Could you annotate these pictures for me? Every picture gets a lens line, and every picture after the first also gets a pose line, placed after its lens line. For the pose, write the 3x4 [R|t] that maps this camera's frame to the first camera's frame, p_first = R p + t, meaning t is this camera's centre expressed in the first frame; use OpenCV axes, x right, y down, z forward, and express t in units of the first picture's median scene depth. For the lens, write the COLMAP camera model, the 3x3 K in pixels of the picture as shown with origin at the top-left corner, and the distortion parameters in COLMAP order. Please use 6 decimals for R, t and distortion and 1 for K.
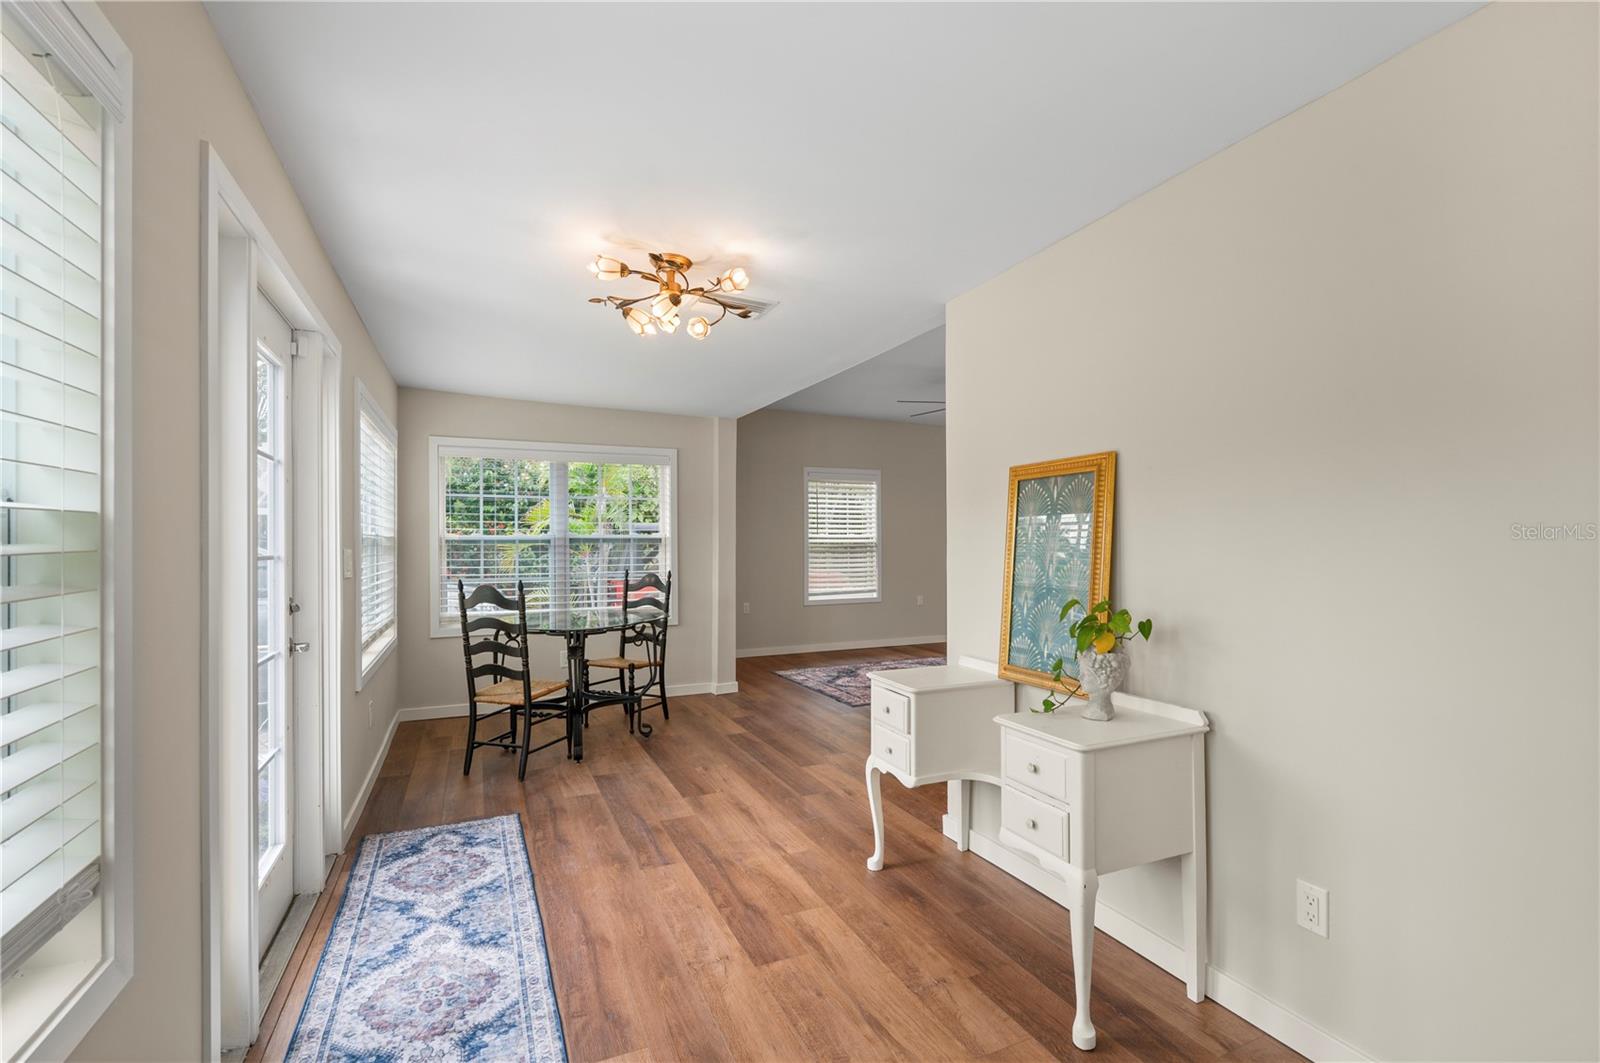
lens RADIAL K [[708.5, 0, 799.6], [0, 708.5, 543.9], [0, 0, 1]] dist [-0.000008, -0.000302]
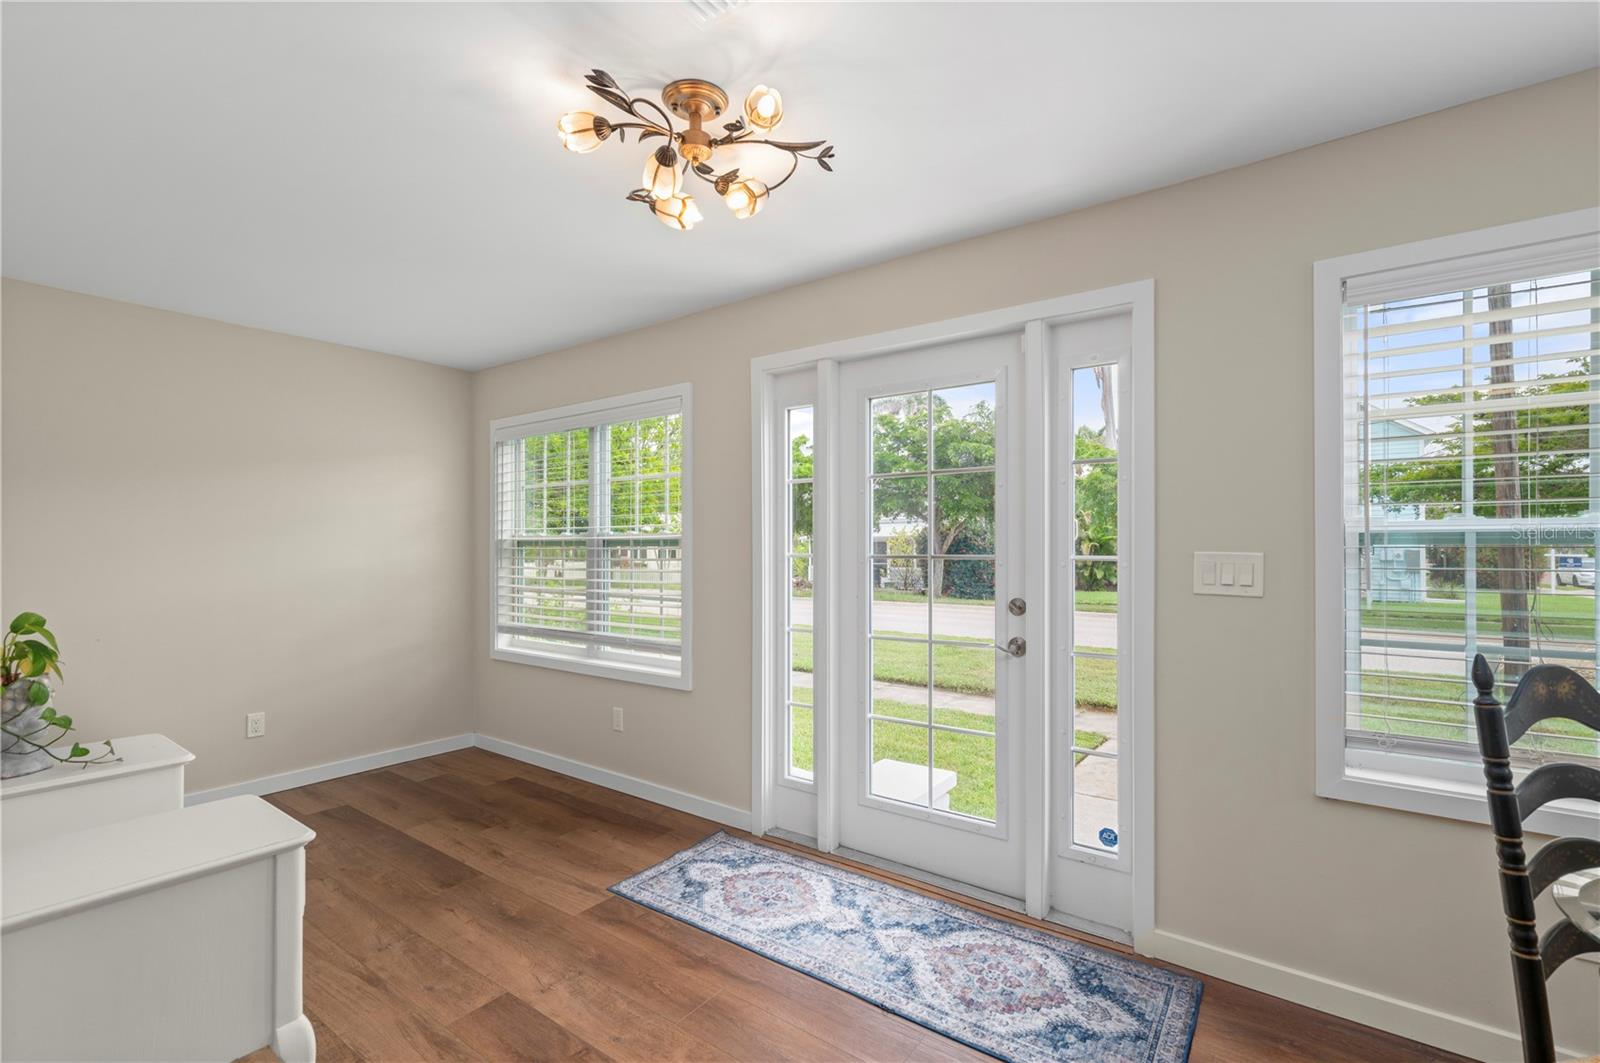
lens RADIAL K [[708.5, 0, 799.6], [0, 708.5, 543.9], [0, 0, 1]] dist [-0.000008, -0.000302]
pose [[-0.871751, -0.000077, -0.489949, 0.056991], [0.002566, 0.999986, -0.004724, 0.002593], [0.489942, -0.005375, -0.871738, 1.900272]]
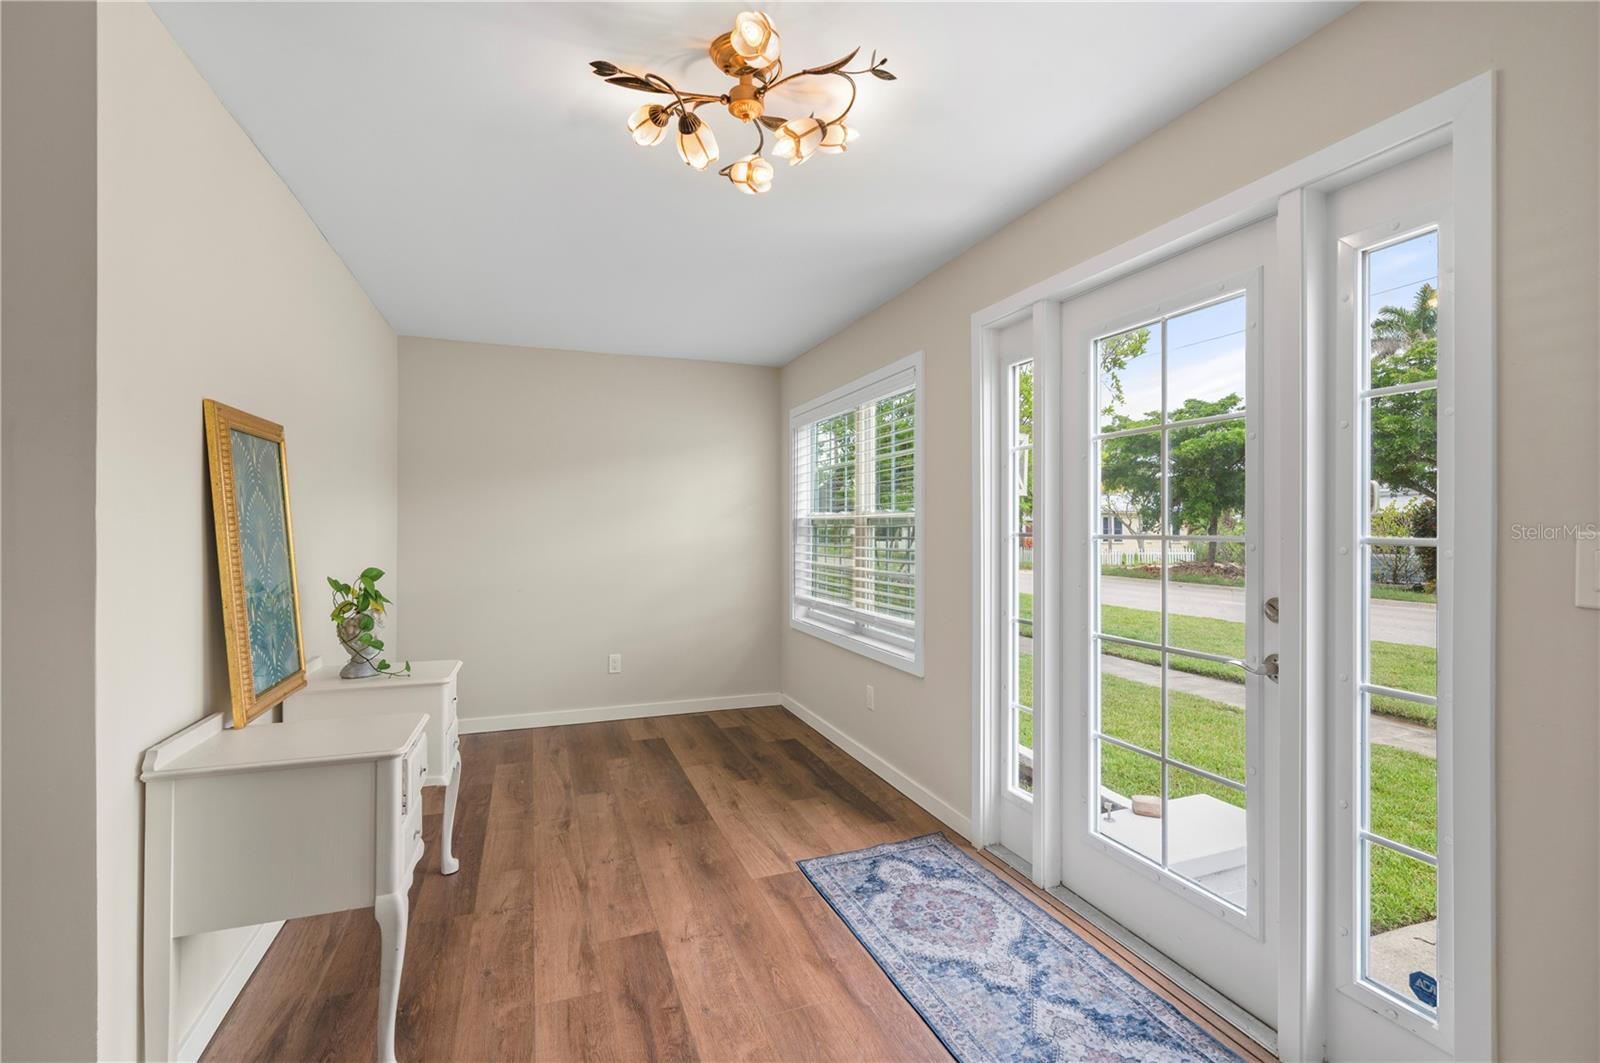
lens RADIAL K [[702.5, 0, 799.1], [0, 702.5, 524.0], [0, 0, 1]] dist [-0.000072, -0.000058]
pose [[-0.998012, -0.000207, 0.063028, -0.314283], [-0.000512, 0.999988, -0.004819, 0.006124], [-0.063026, -0.004841, -0.998000, 1.896470]]
